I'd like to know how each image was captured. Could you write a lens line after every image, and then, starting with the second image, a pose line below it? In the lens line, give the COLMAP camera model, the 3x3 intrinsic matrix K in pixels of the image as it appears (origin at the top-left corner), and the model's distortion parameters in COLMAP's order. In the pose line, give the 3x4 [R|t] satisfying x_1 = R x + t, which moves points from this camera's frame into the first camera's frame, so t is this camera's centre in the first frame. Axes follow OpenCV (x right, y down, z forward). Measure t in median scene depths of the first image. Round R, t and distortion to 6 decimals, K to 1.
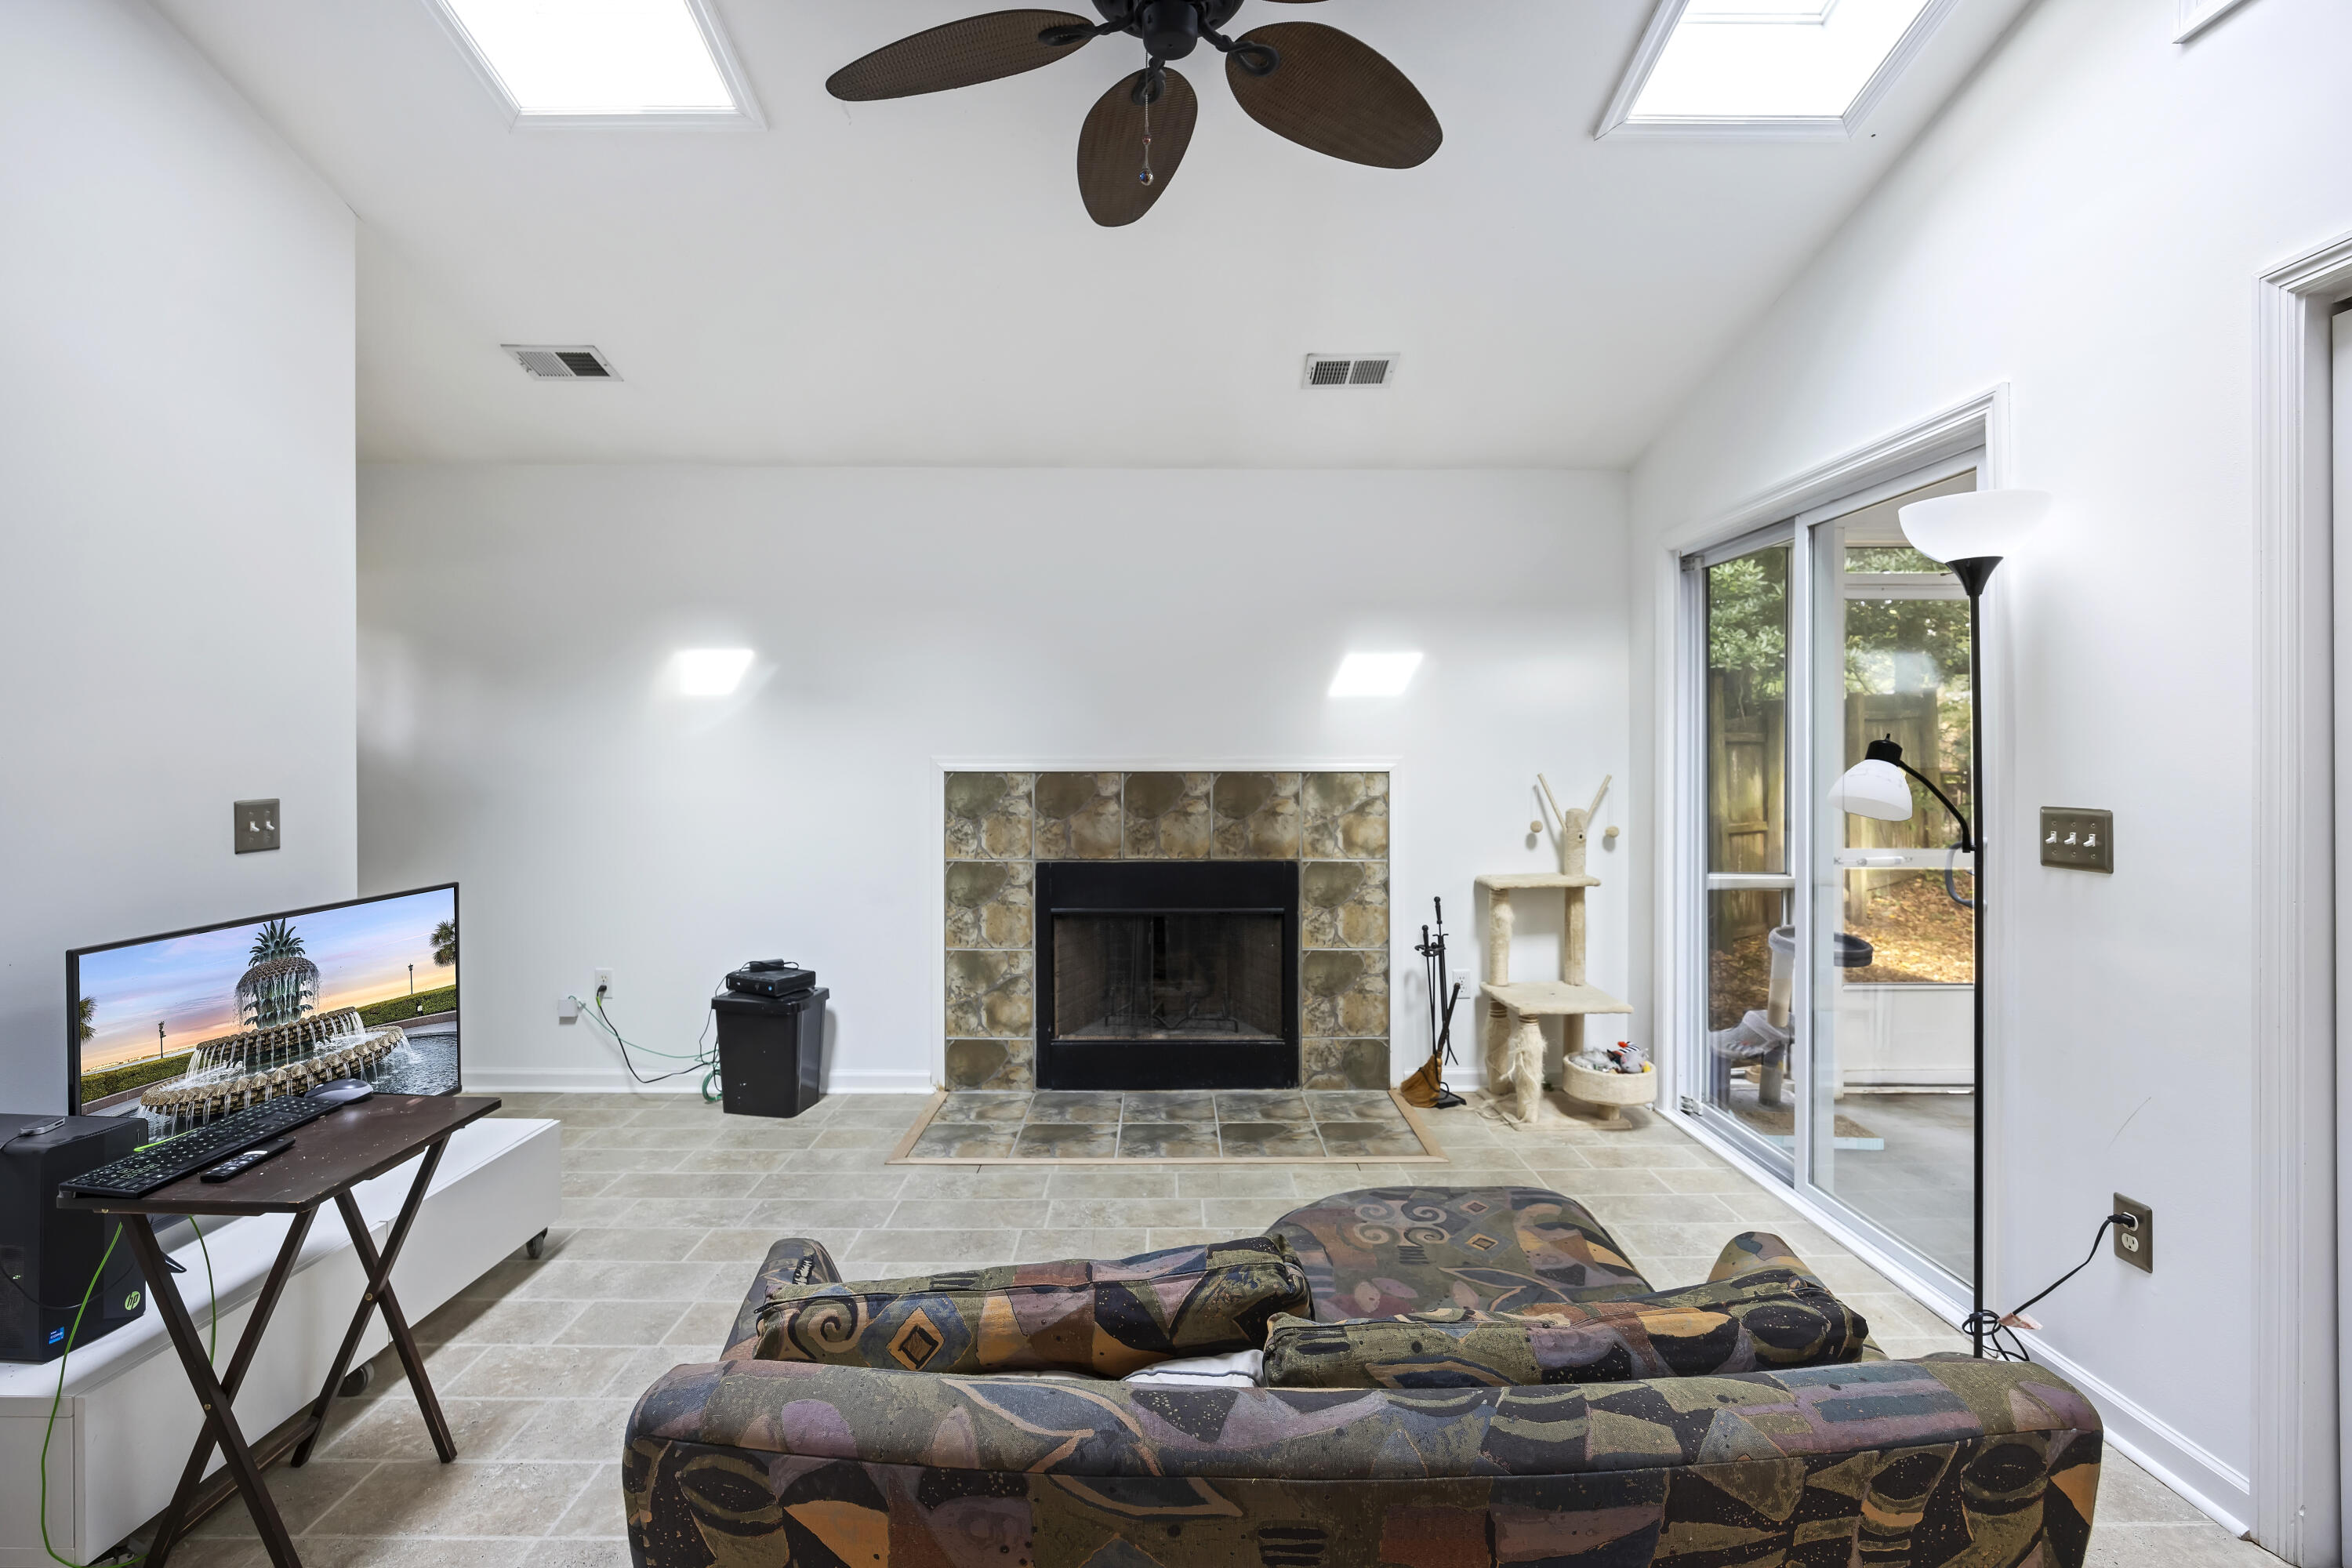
lens RADIAL K [[1123.5, 0, 1179.2], [0, 1123.5, 763.4], [0, 0, 1]] dist [-0.001998, -0.000045]
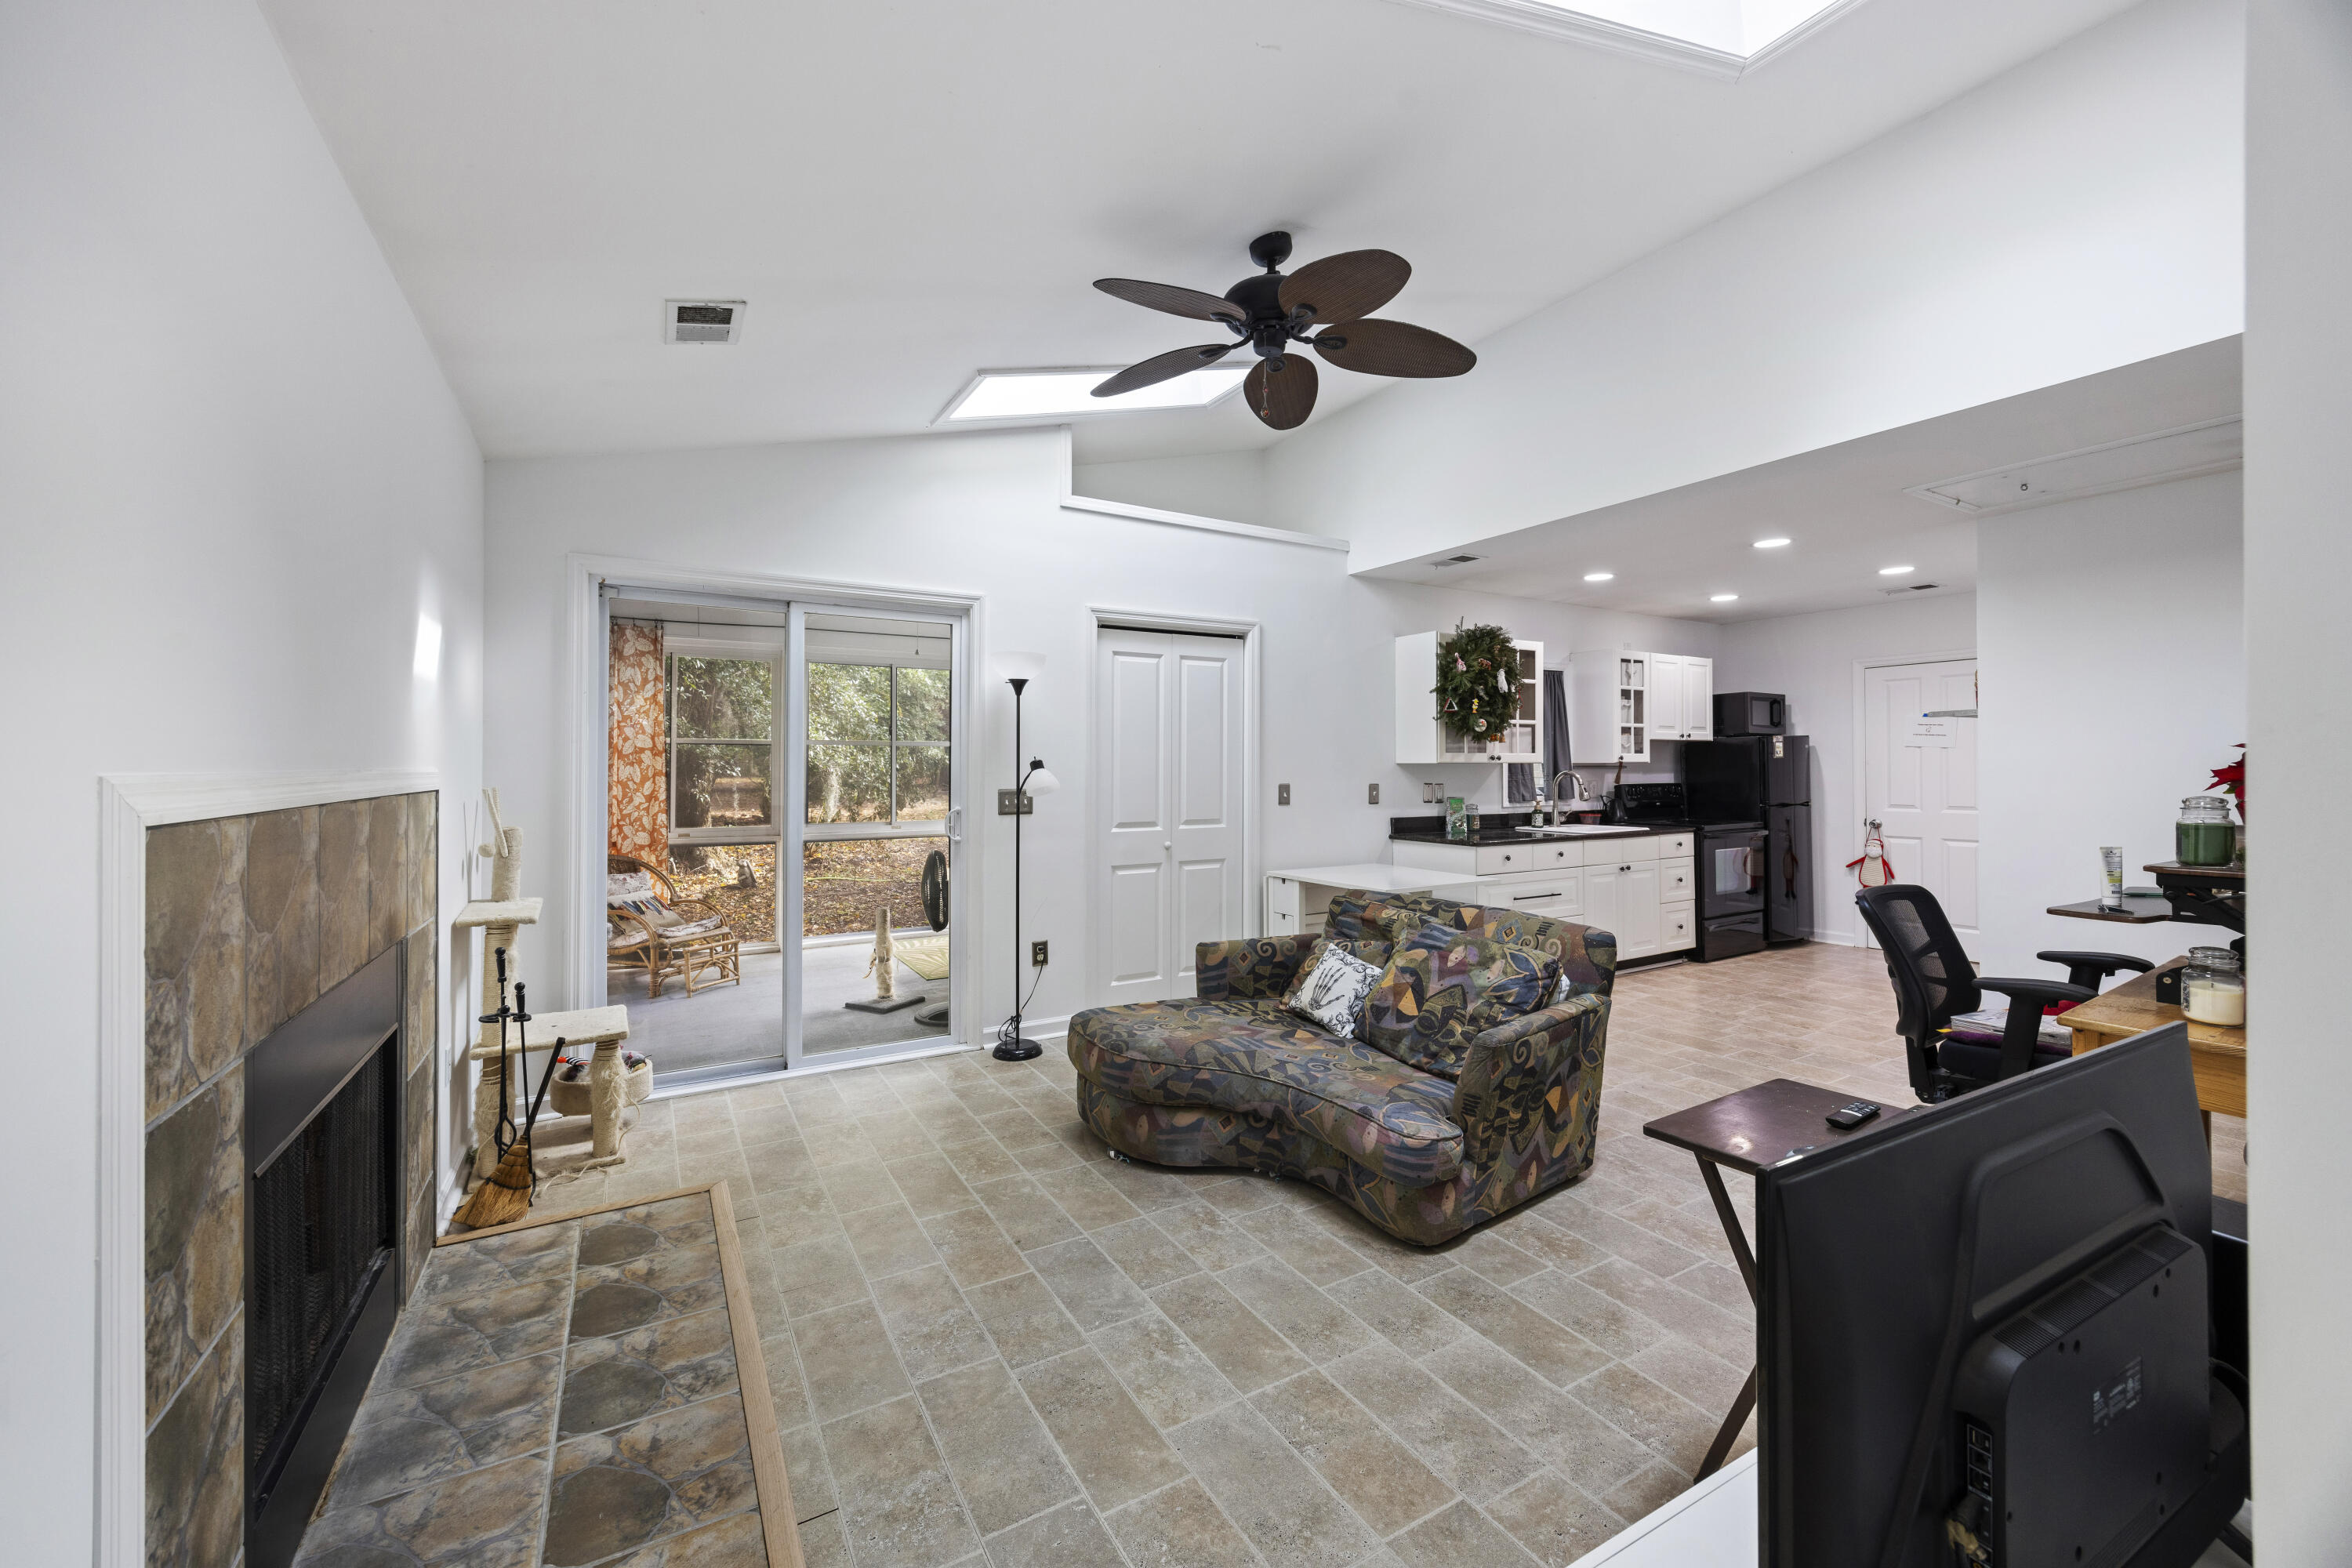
lens RADIAL K [[914.7, 0, 1165.6], [0, 914.7, 781.0], [0, 0, 1]] dist [0.011232, 0.000090]
pose [[-0.508260, -0.006047, 0.861183, -0.549196], [0.005159, 0.999936, 0.010066, 0.000625], [-0.861188, 0.009559, -0.508196, 0.920218]]
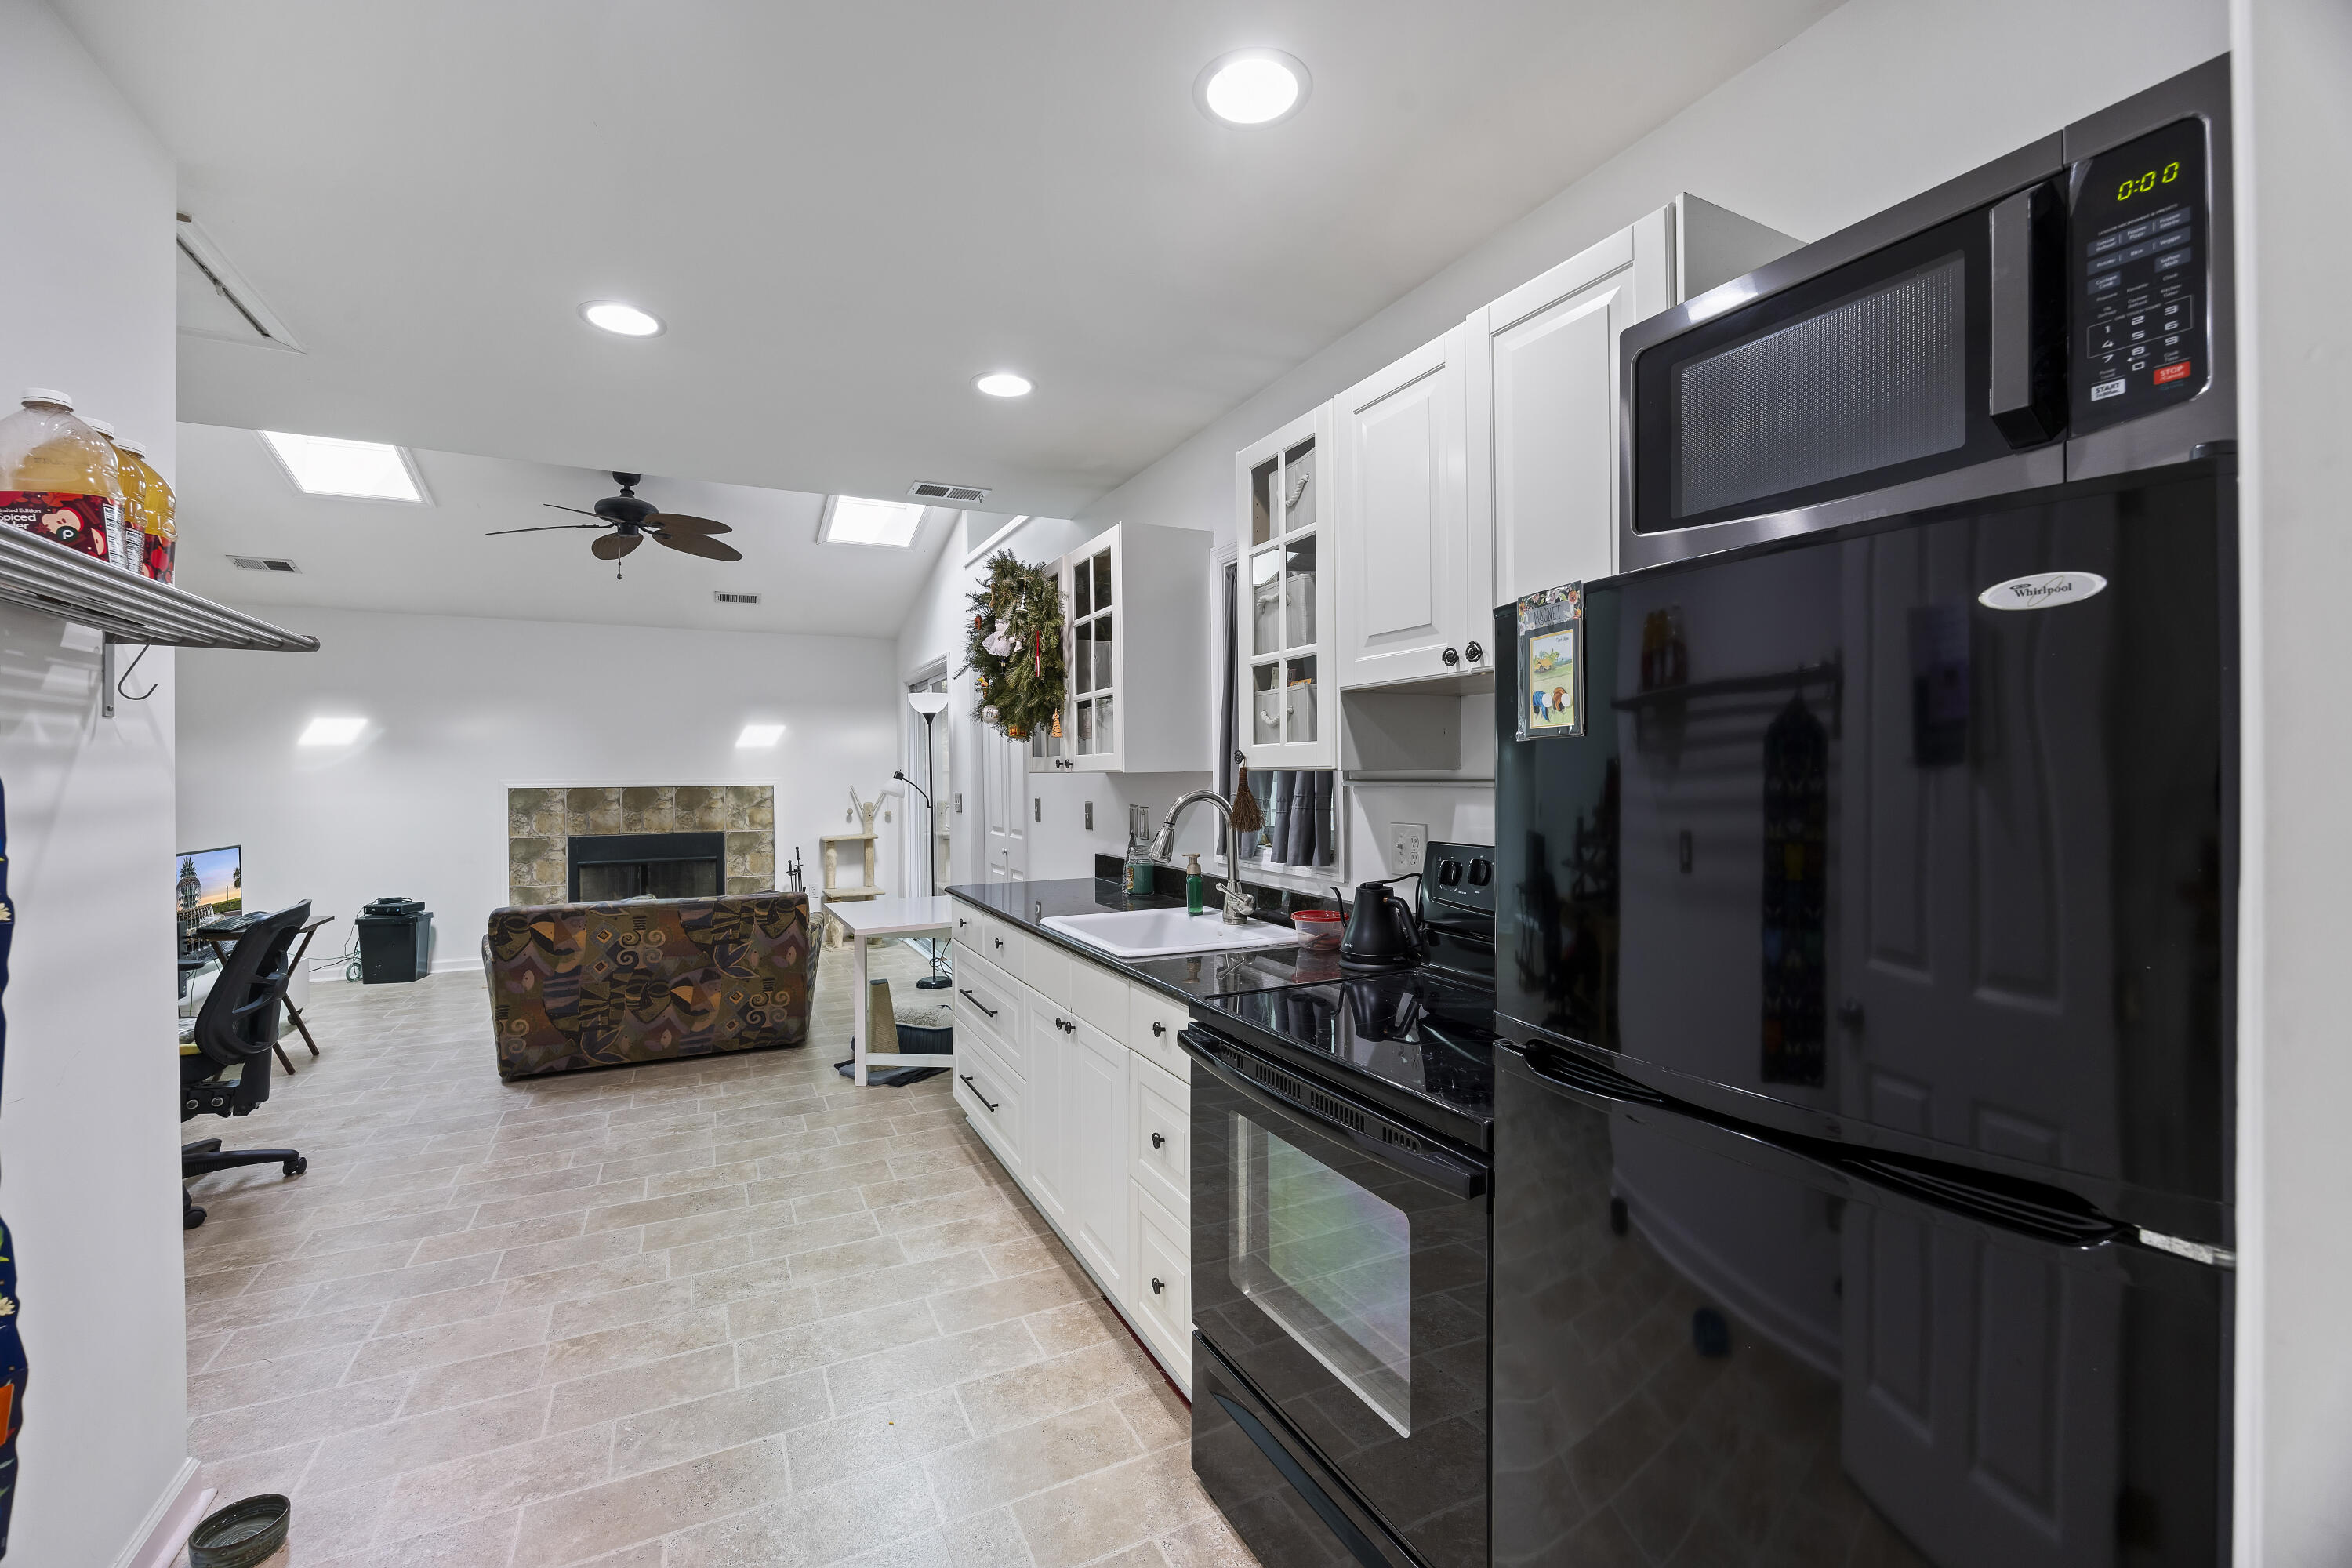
lens RADIAL K [[979.7, 0, 1156.9], [0, 979.7, 786.4], [0, 0, 1]] dist [-0.001042, -0.000037]
pose [[0.898745, -0.012884, 0.438283, 0.037746], [0.007845, 0.999881, 0.013306, -0.008450], [-0.438402, -0.008521, 0.898739, -0.862125]]
